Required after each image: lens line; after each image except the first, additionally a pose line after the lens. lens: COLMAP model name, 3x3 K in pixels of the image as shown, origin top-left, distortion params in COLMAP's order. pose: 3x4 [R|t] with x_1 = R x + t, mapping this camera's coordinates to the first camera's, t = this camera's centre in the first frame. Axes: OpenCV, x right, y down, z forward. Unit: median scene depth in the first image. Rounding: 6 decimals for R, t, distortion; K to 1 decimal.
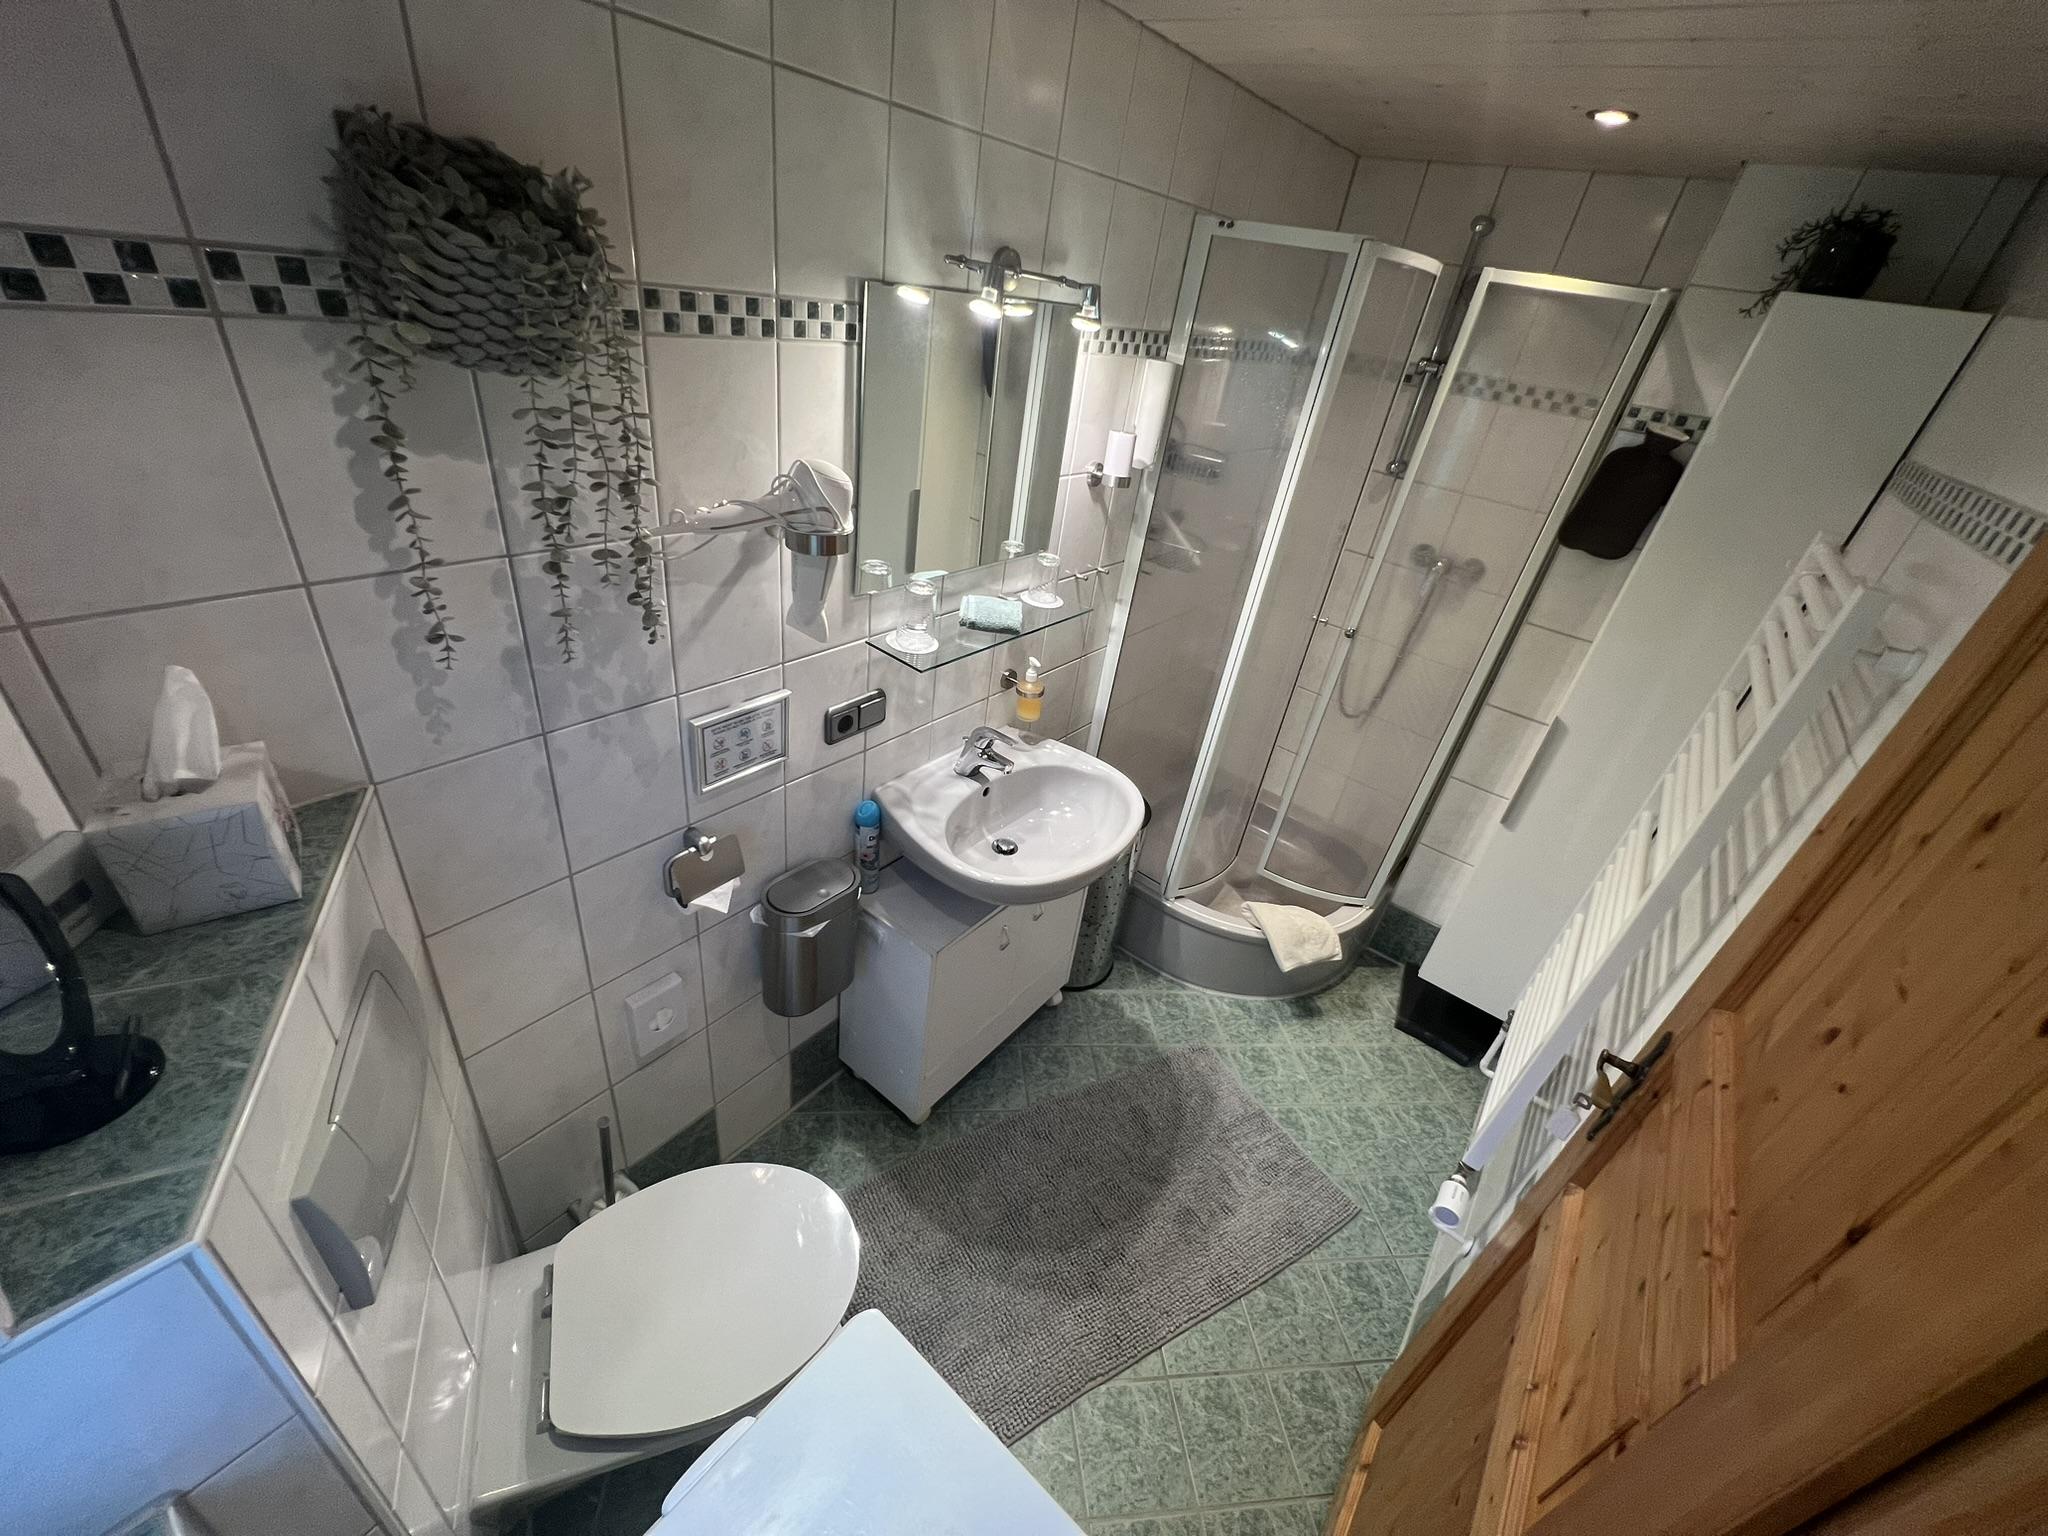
lens RADIAL K [[819.8, 0, 1024.0], [0, 819.8, 768.0], [0, 0, 1]] dist [-0.001525, -0.000225]
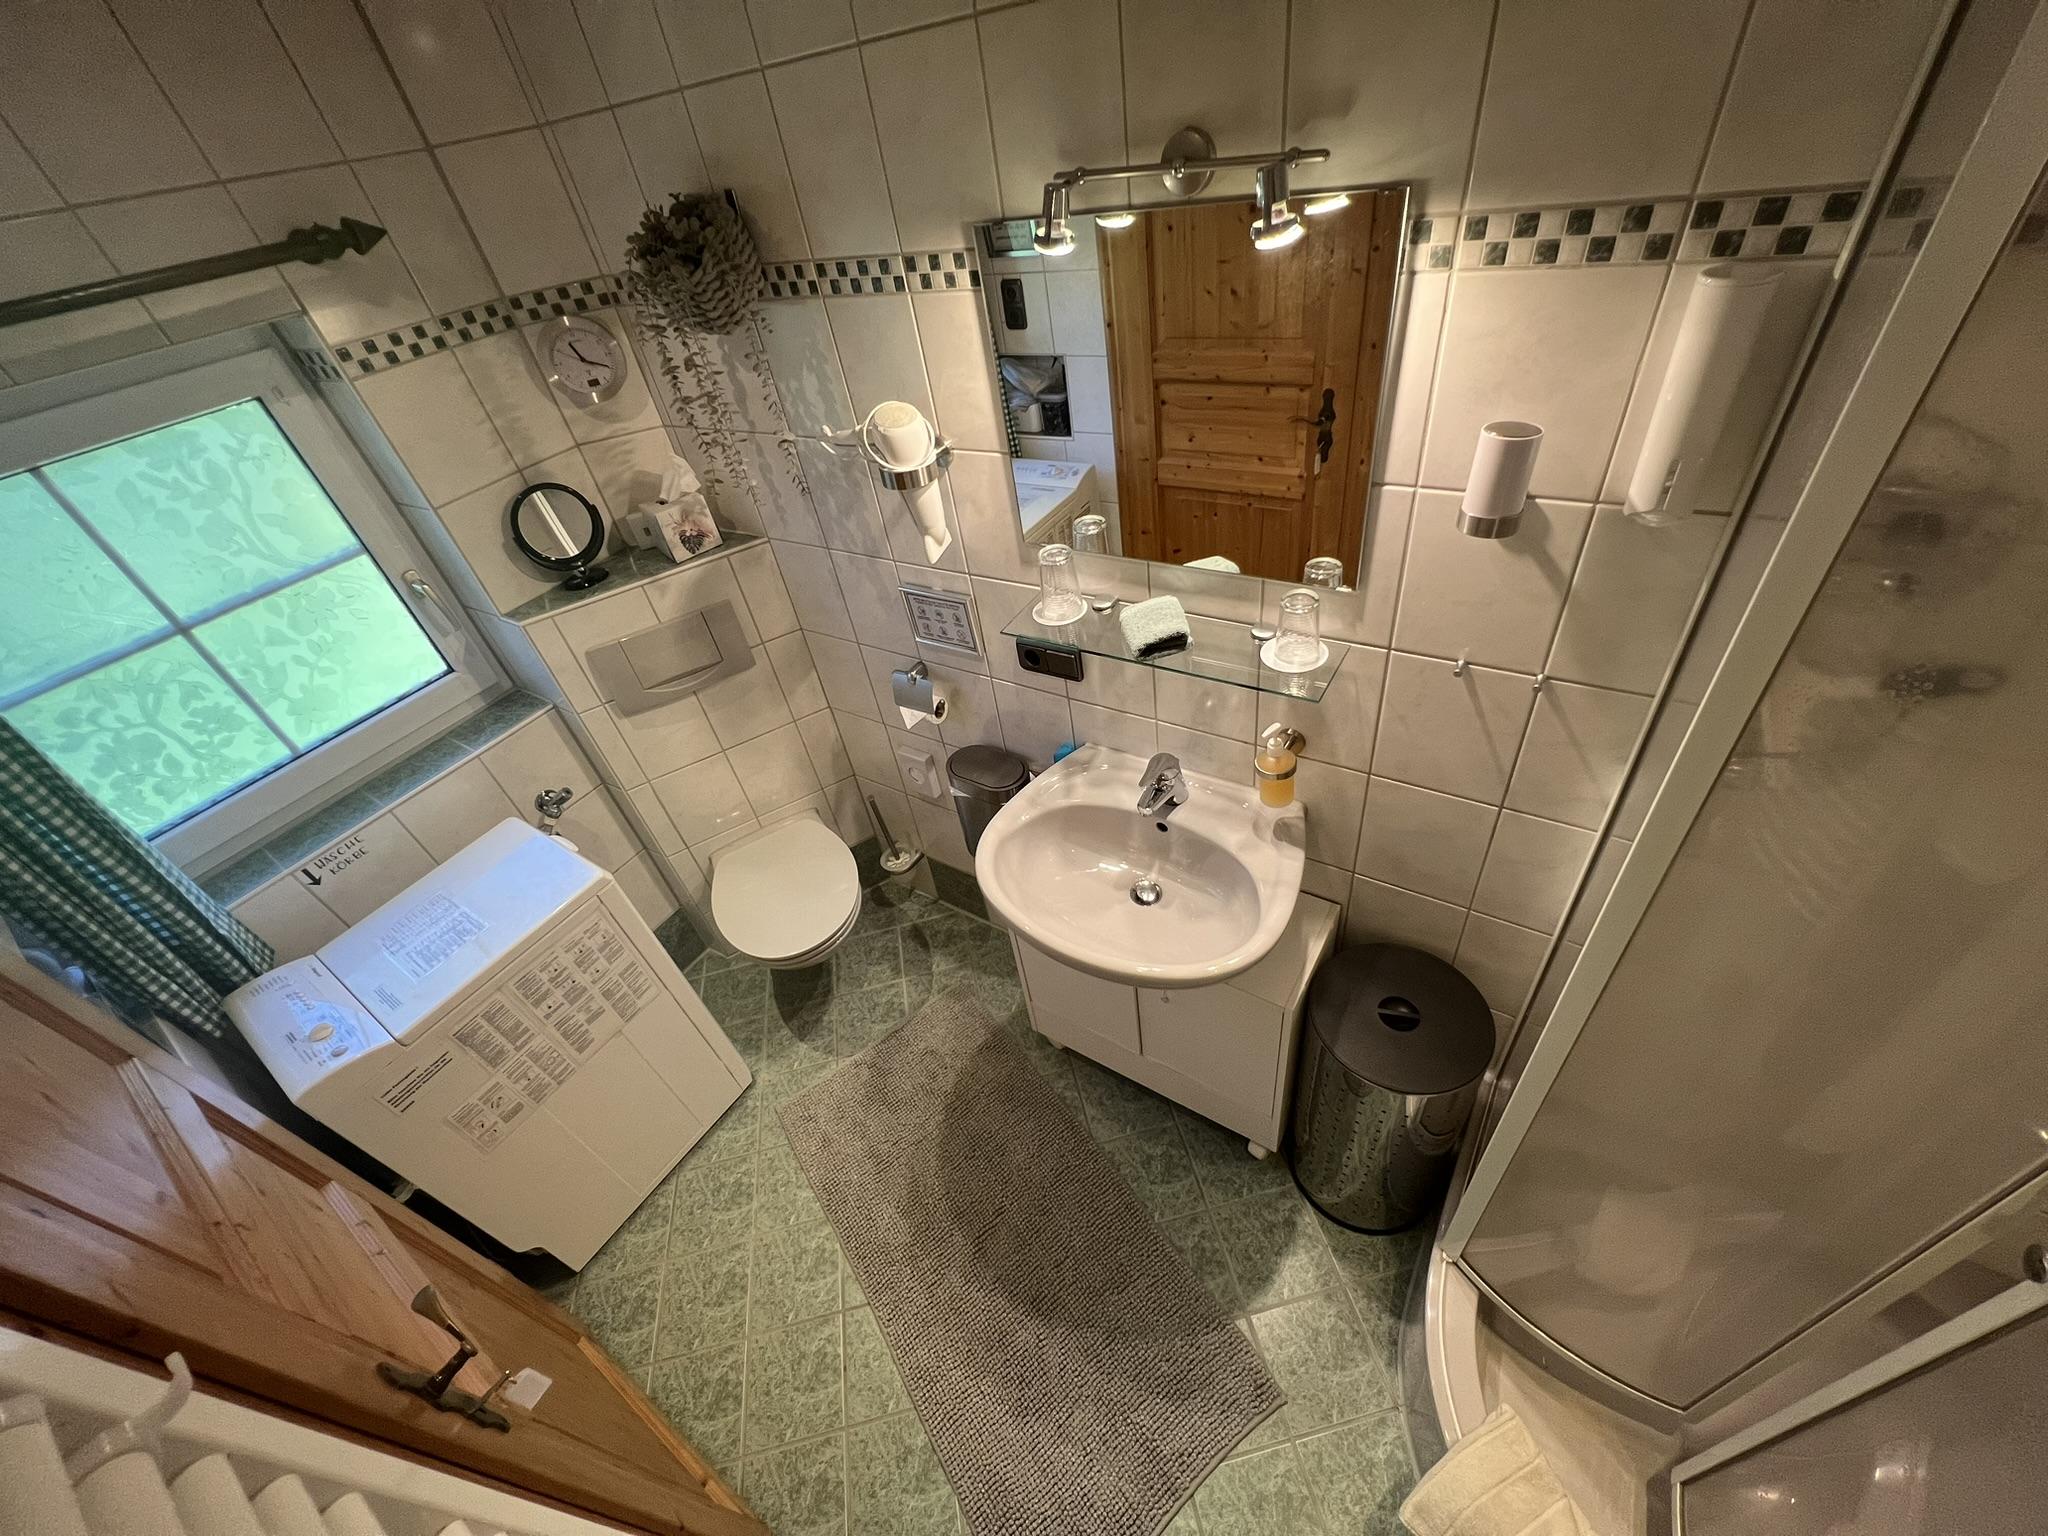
lens RADIAL K [[819.8, 0, 1024.0], [0, 819.8, 768.0], [0, 0, 1]] dist [-0.001525, -0.000225]
pose [[0.056069, 0.526025, -0.848619, 0.880116], [-0.374651, 0.798932, 0.470473, -0.507605], [0.925469, 0.291556, 0.241871, 0.914780]]
